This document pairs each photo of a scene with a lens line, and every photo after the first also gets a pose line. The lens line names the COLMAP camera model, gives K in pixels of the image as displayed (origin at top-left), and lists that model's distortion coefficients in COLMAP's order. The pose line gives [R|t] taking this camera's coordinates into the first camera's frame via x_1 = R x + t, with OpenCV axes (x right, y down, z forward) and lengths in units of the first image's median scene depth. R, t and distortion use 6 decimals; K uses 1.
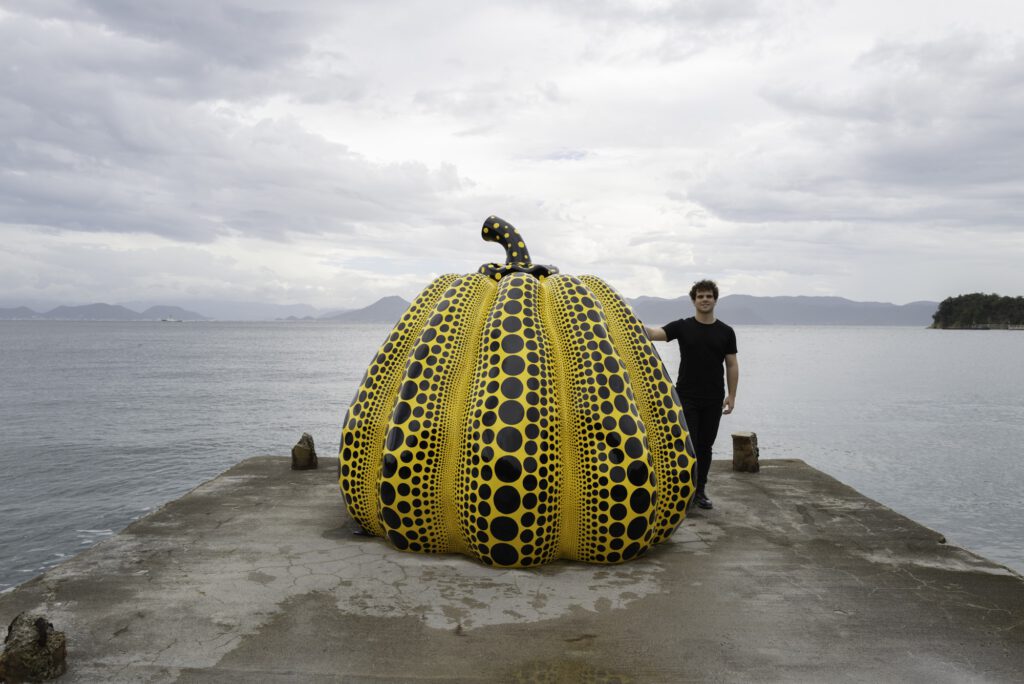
lens RADIAL K [[841.9, 0, 494.3], [0, 841.9, 317.1], [0, 0, 1]] dist [-0.035654, 0.064492]
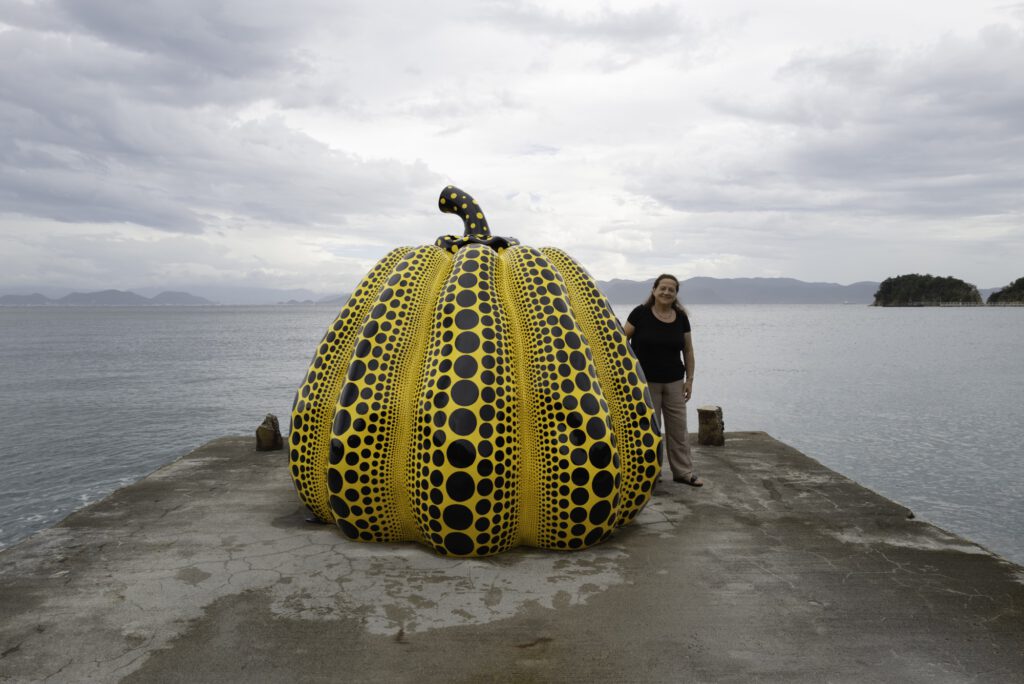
lens RADIAL K [[766.6, 0, 511.1], [0, 766.6, 340.5], [0, 0, 1]] dist [-0.011554, 0.016799]
pose [[0.999151, -0.011392, 0.039603, 0.036906], [0.009252, 0.998508, 0.053815, 0.009881], [-0.040157, -0.053403, 0.997765, 0.148259]]
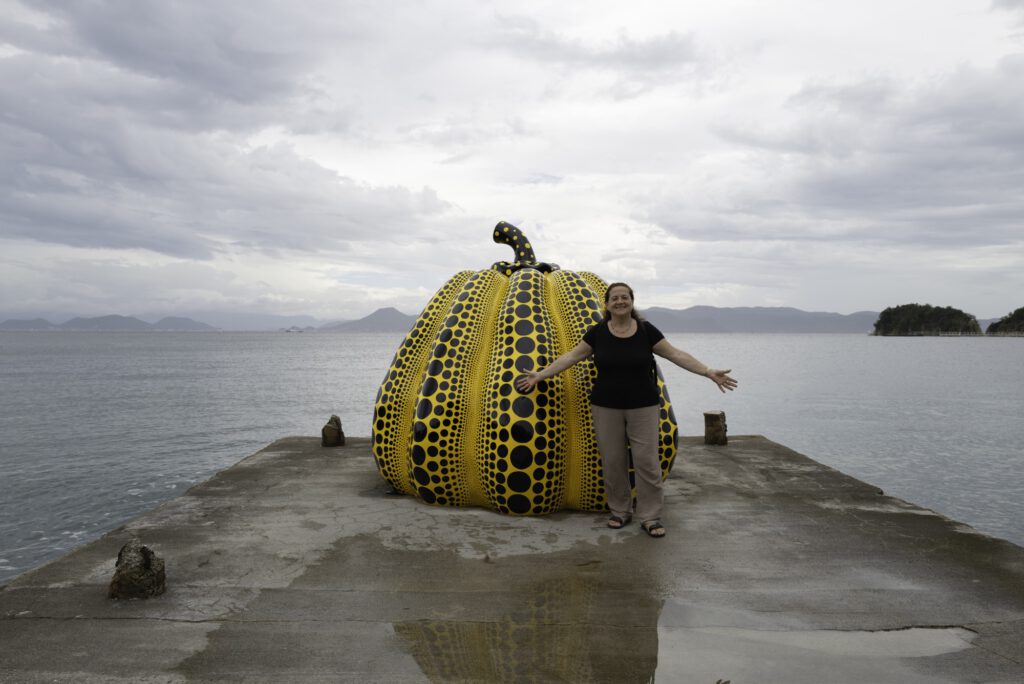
lens RADIAL K [[766.6, 0, 514.7], [0, 766.6, 342.0], [0, 0, 1]] dist [-0.011554, 0.016799]
pose [[0.999057, -0.004114, 0.043223, -0.037885], [0.003248, 0.999793, 0.020071, 0.030362], [-0.043296, -0.019912, 0.998864, -0.072487]]
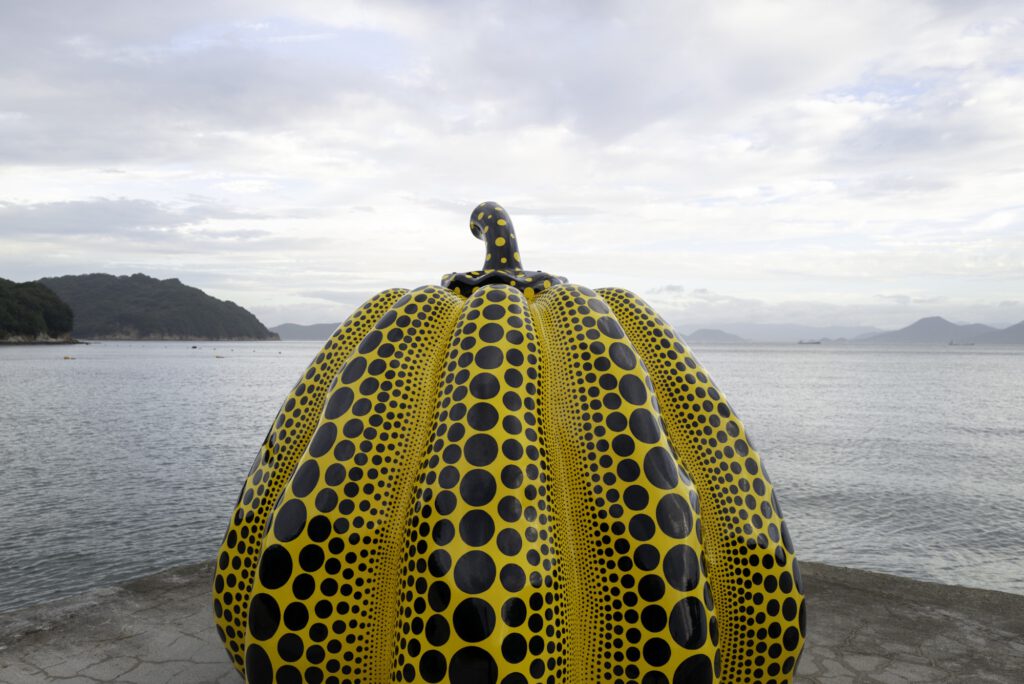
lens RADIAL K [[766.6, 0, 515.7], [0, 766.6, 350.4], [0, 0, 1]] dist [-0.011554, 0.016799]
pose [[0.814897, 0.006898, -0.579564, 0.443580], [0.001729, 0.999896, 0.014331, -0.013745], [0.579603, -0.012680, 0.814800, 0.624400]]
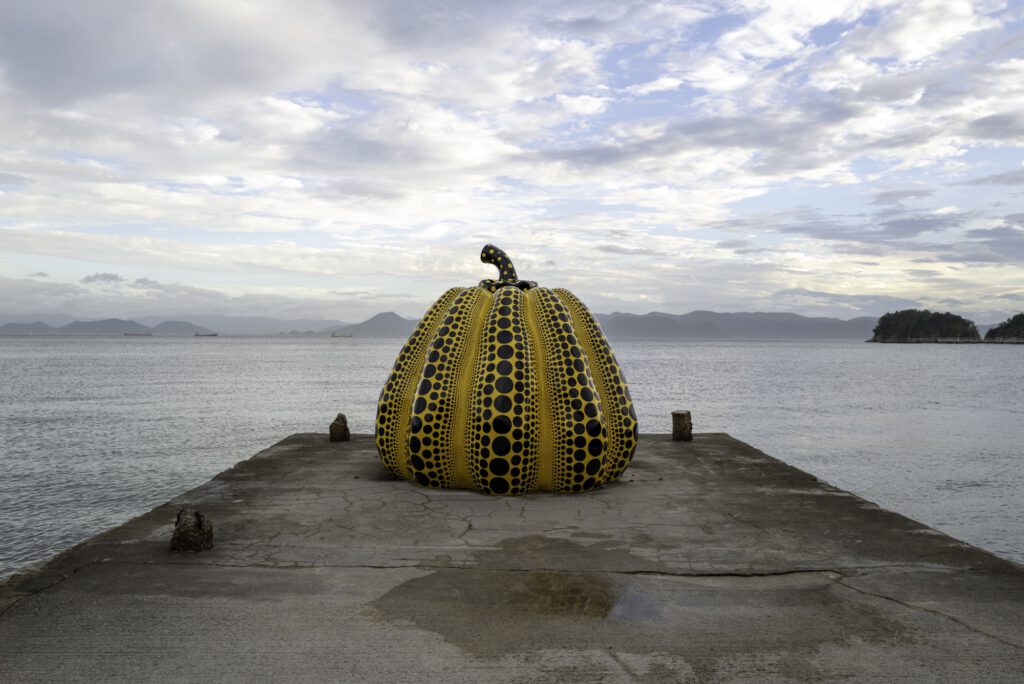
lens RADIAL K [[766.6, 0, 514.2], [0, 766.6, 336.8], [0, 0, 1]] dist [-0.011554, 0.016799]
pose [[0.999069, -0.001421, 0.043128, -0.017170], [0.001113, 0.999974, 0.007177, 0.022406], [-0.043137, -0.007123, 0.999044, -0.269032]]
